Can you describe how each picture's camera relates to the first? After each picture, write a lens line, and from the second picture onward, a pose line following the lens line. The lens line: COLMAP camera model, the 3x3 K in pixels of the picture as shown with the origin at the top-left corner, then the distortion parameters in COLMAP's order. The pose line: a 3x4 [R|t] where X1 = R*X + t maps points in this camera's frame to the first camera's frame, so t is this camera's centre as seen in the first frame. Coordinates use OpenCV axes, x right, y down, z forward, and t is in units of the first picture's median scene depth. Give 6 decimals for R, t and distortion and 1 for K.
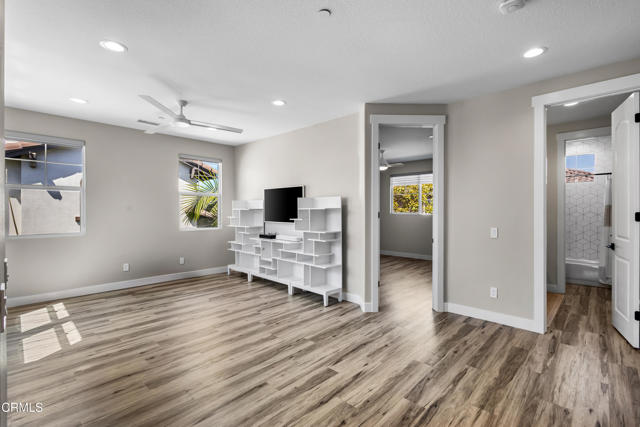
lens RADIAL K [[294.5, 0, 324.8], [0, 294.5, 209.8], [0, 0, 1]] dist [0.013541, -0.004844]
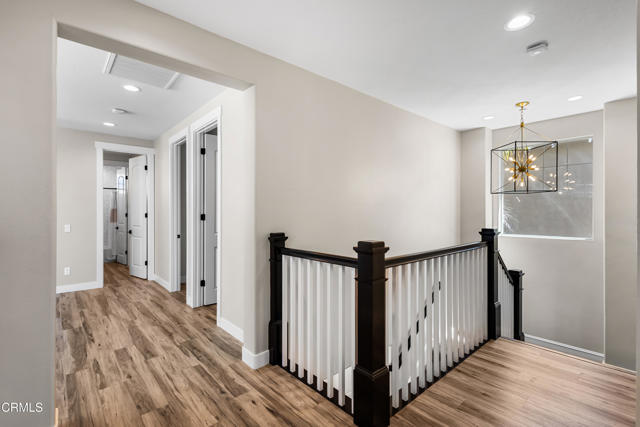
lens RADIAL K [[294.5, 0, 321.1], [0, 294.5, 211.5], [0, 0, 1]] dist [0.013541, -0.004844]
pose [[0.084194, -0.000137, 0.996449, -0.426295], [0.002288, 0.999997, -0.000056, 0.001304], [-0.996447, 0.002285, 0.084194, -0.181596]]
